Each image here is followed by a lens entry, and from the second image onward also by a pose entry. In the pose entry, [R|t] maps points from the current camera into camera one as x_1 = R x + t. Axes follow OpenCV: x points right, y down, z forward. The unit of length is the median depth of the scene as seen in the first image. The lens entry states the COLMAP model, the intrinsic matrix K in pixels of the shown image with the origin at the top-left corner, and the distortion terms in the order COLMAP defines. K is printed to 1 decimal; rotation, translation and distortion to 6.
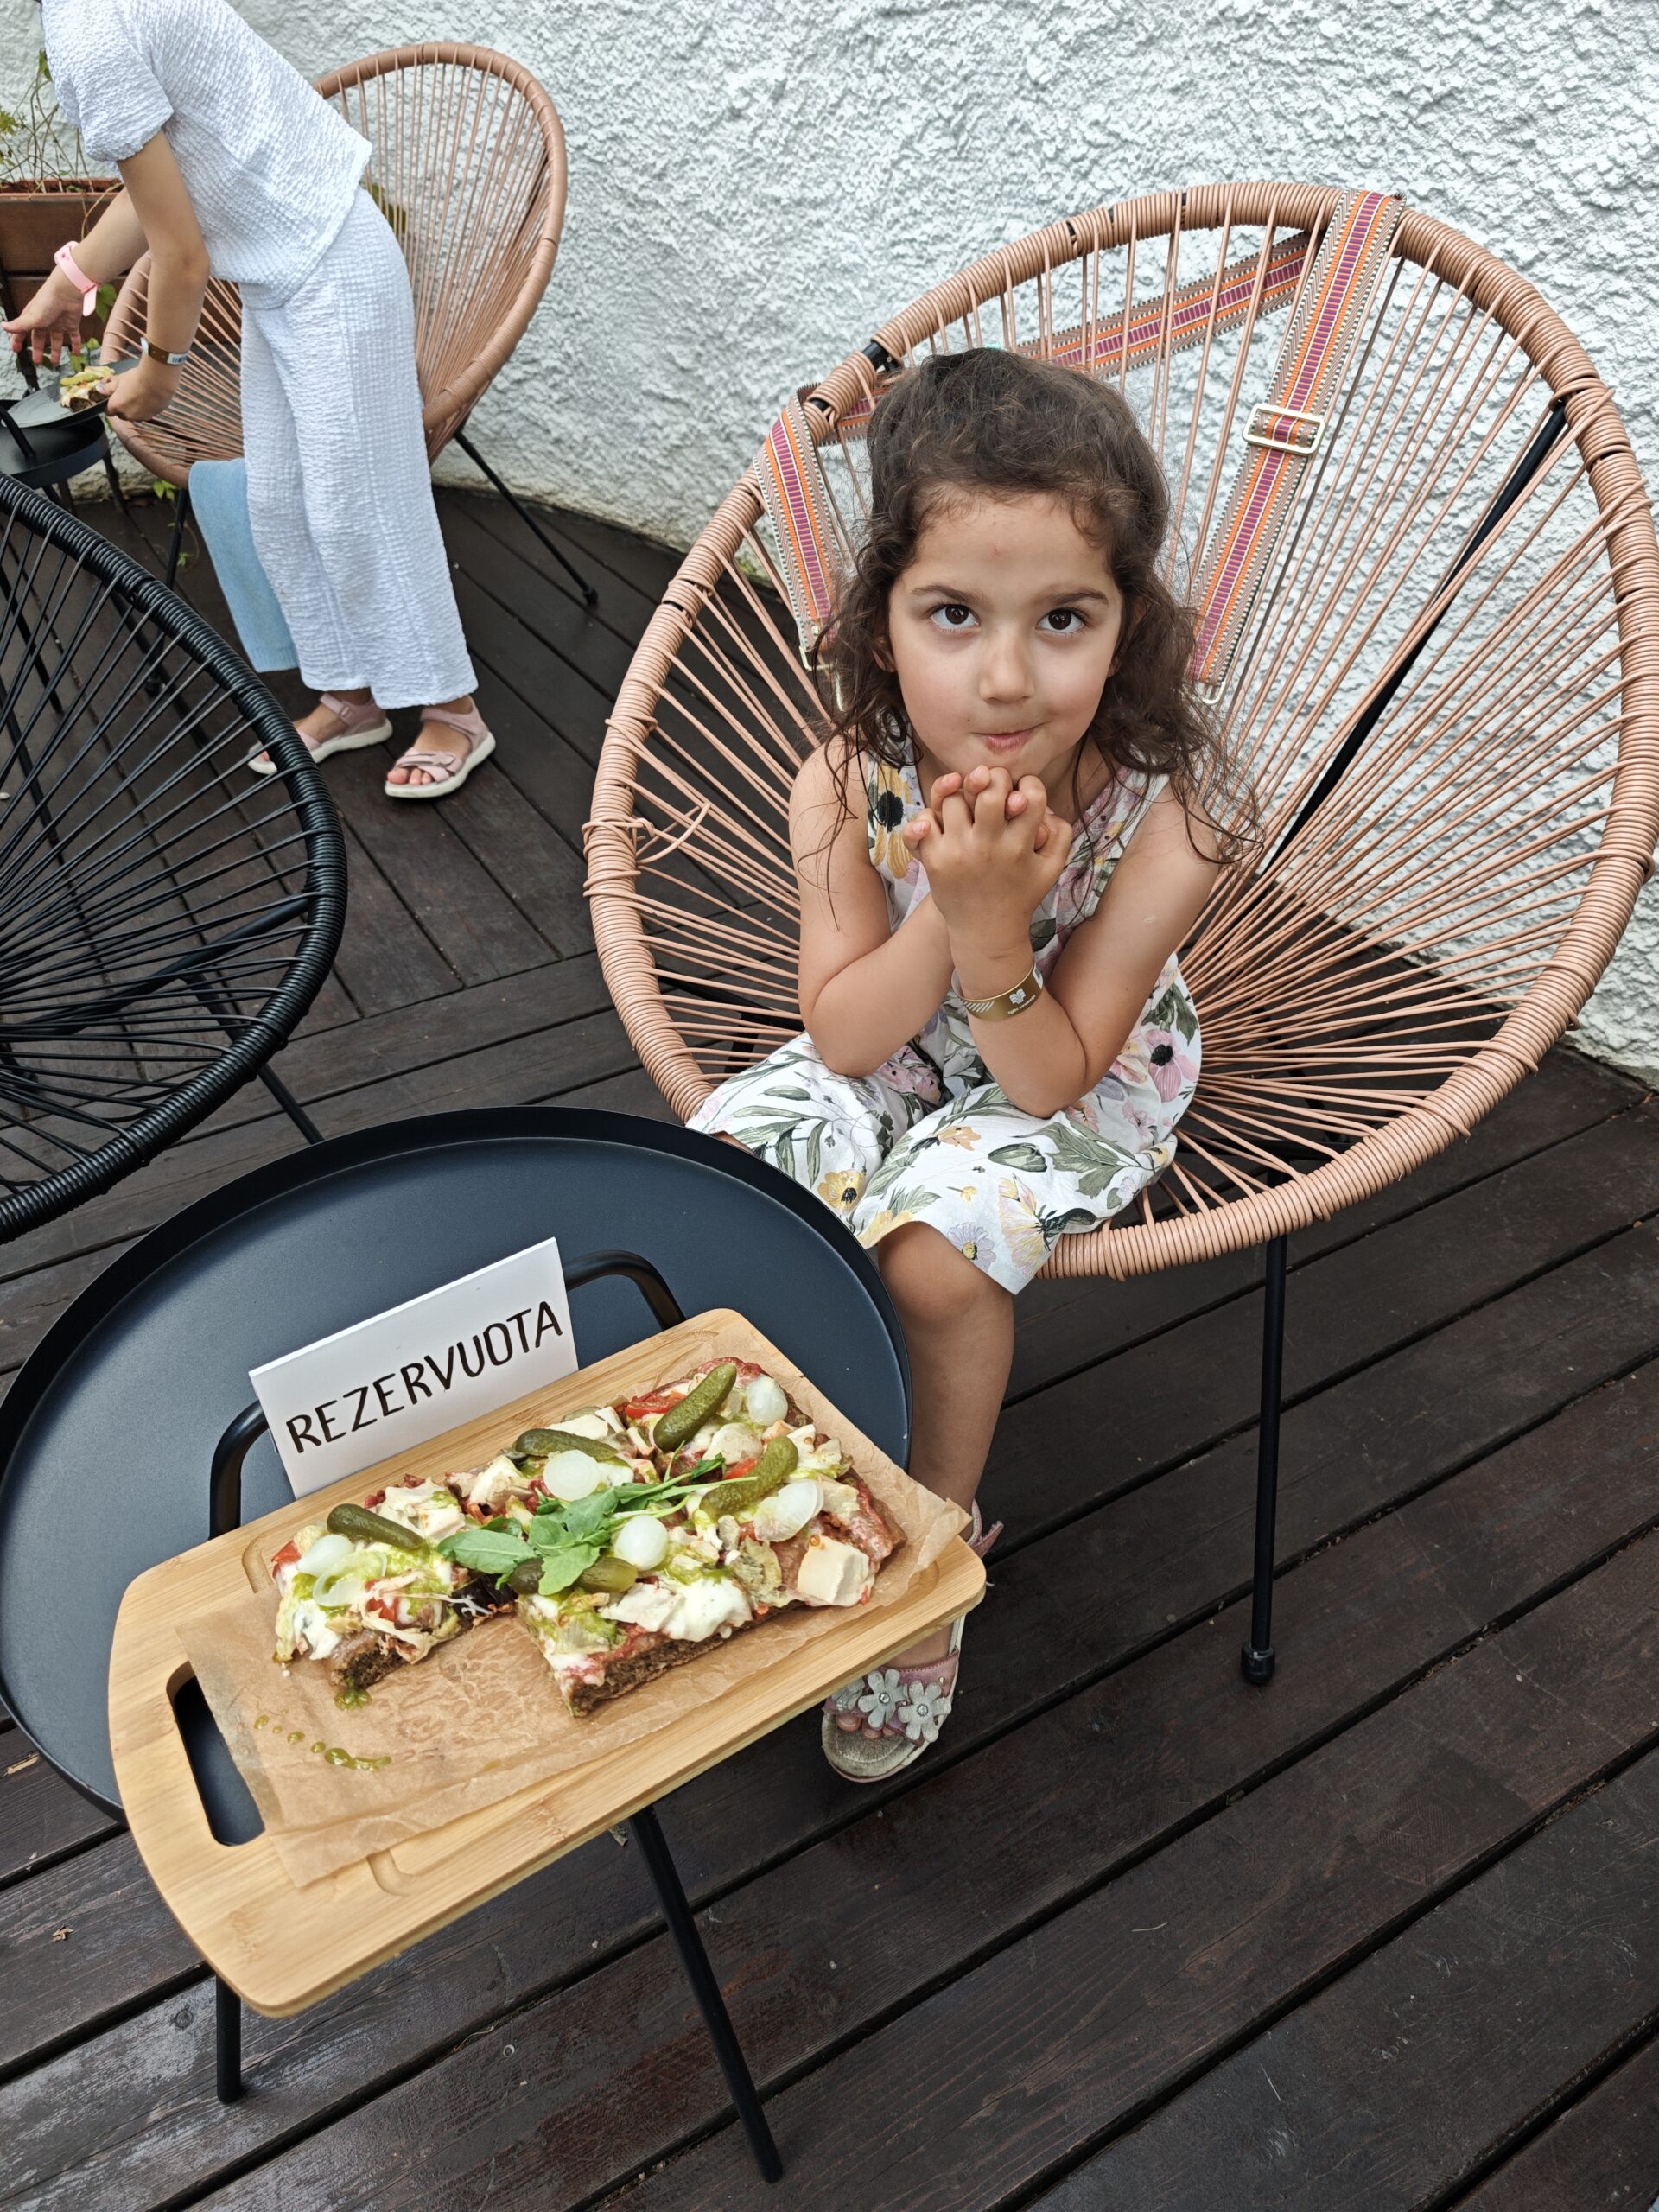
lens RADIAL K [[1538.3, 0, 828.2], [0, 1538.3, 1082.8], [0, 0, 1]] dist [-0.008176, 0.011096]
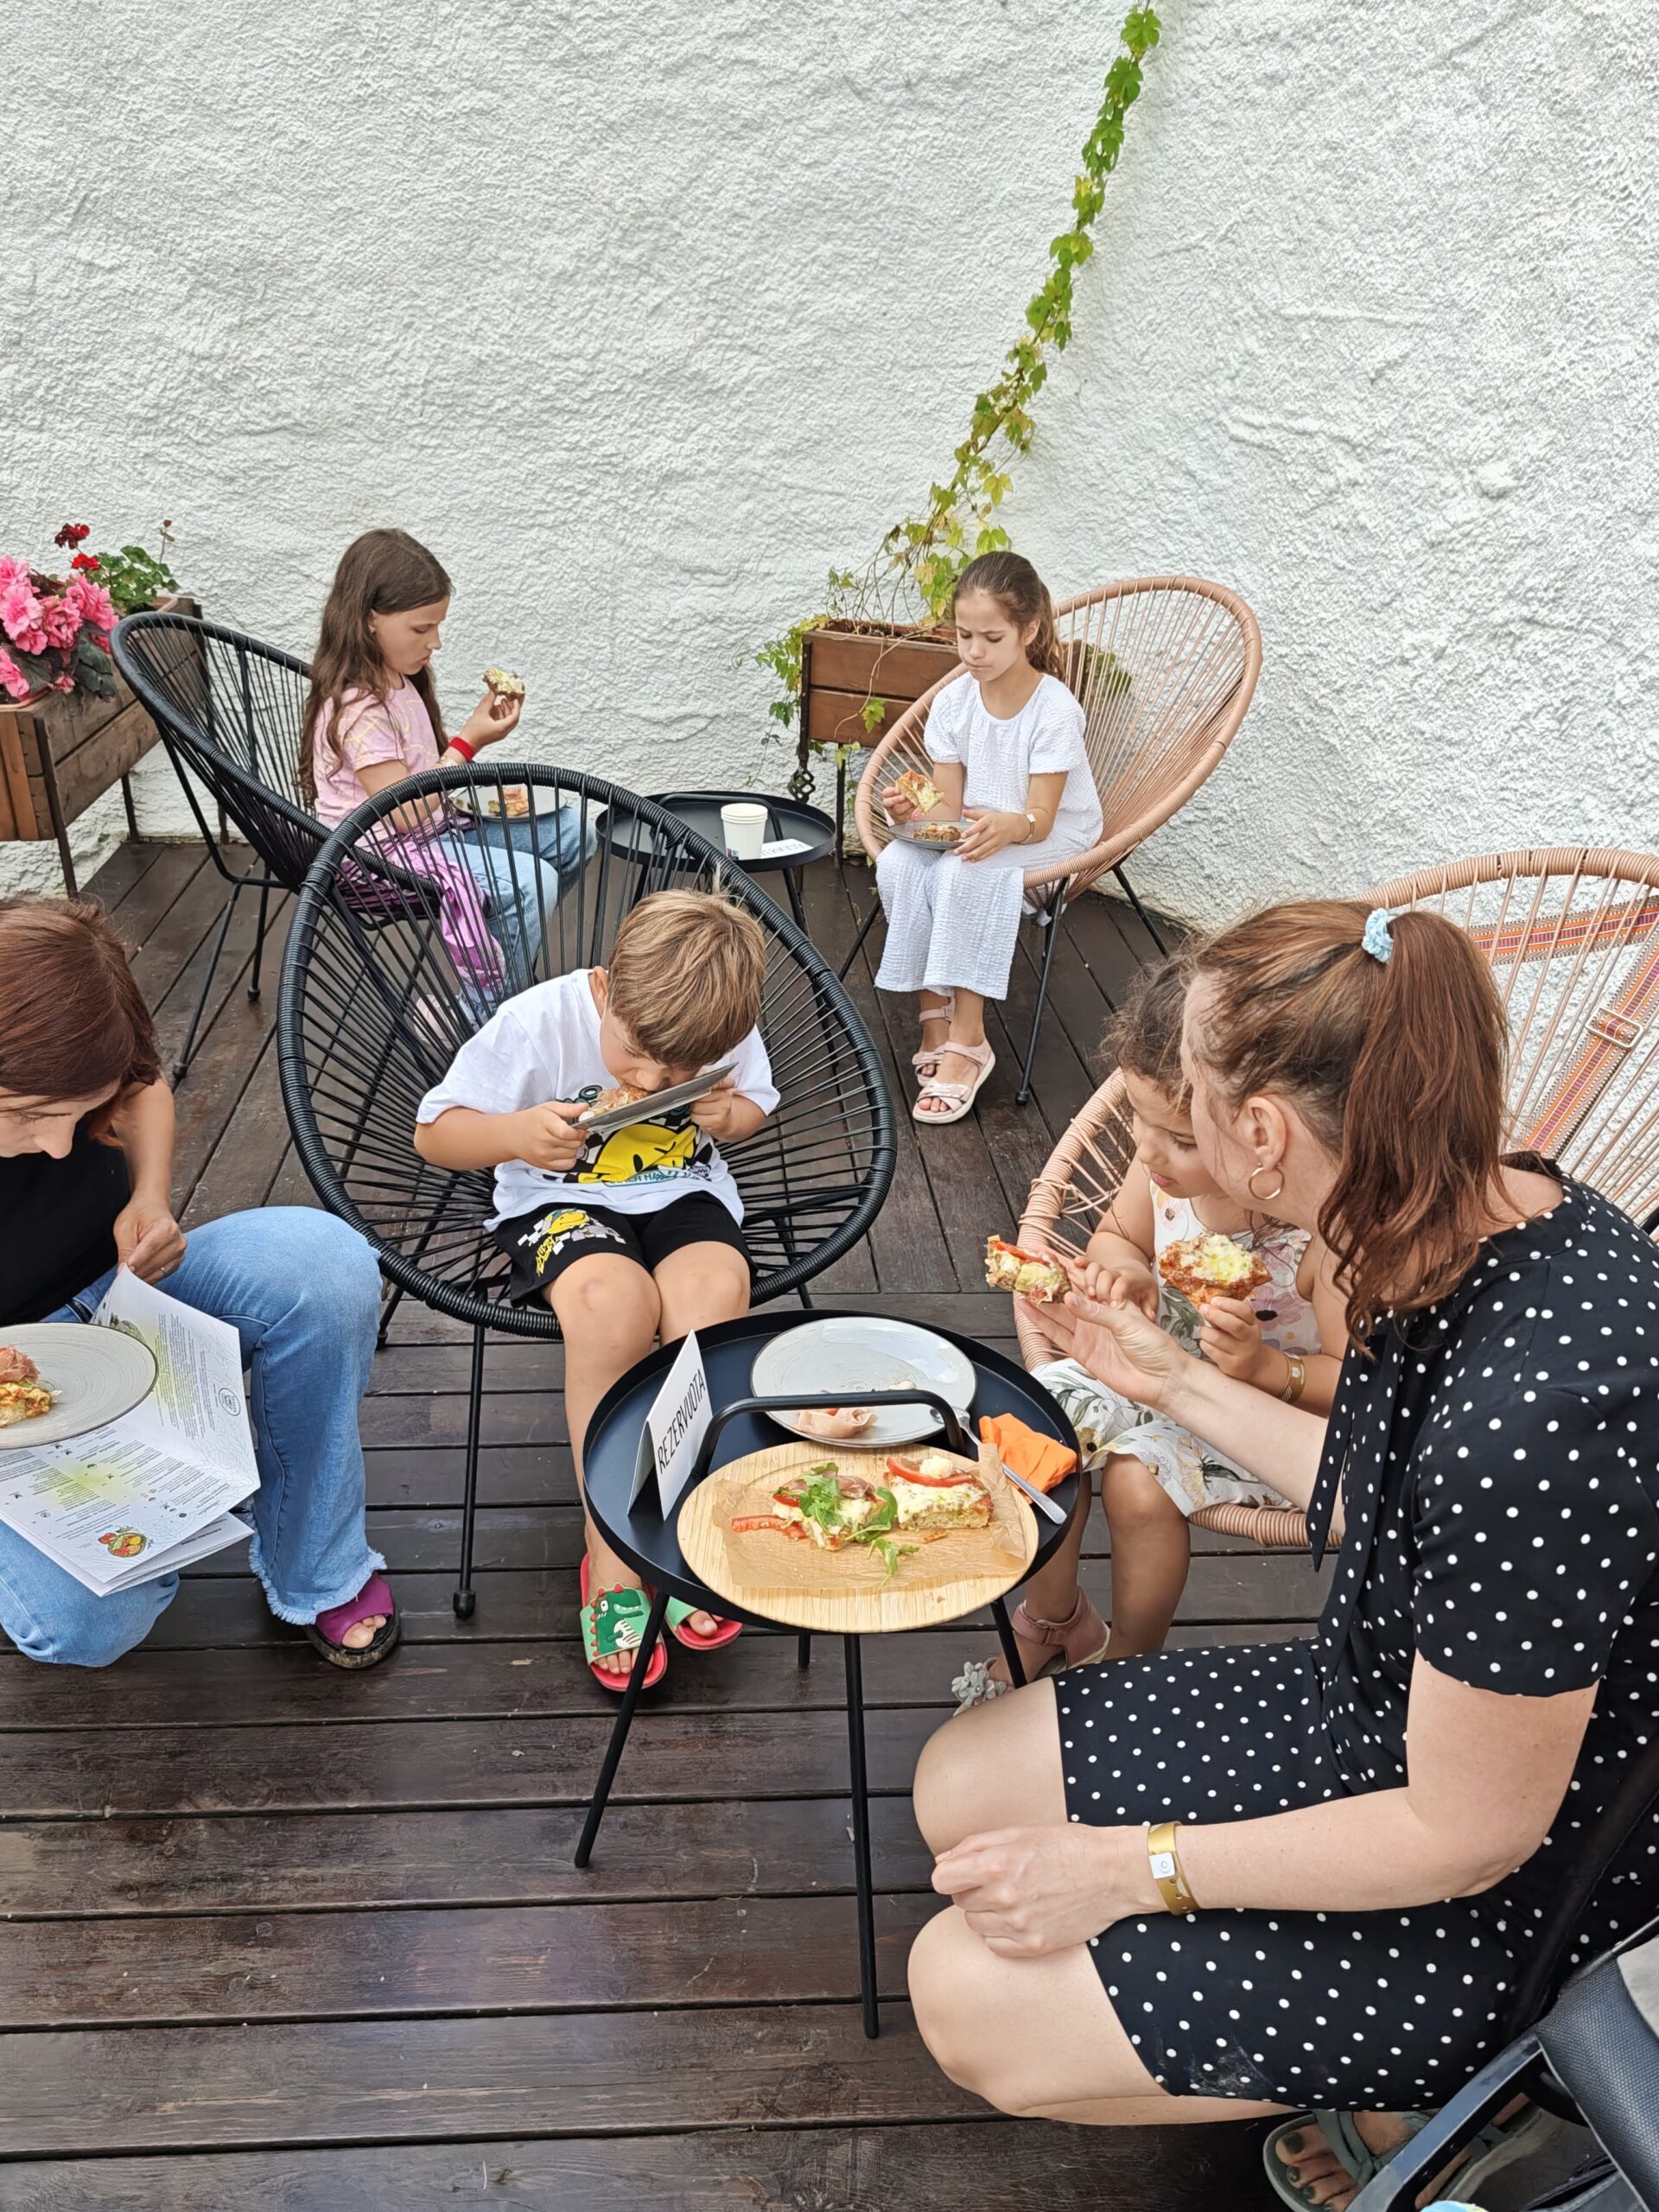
lens RADIAL K [[1808.1, 0, 825.3], [0, 1808.1, 1106.6], [0, 0, 1]] dist [0.000188, -0.000169]
pose [[0.899641, 0.217300, -0.378718, 0.149549], [-0.297247, 0.940140, -0.166676, 0.058812], [0.319829, 0.262521, 0.910380, -0.339839]]
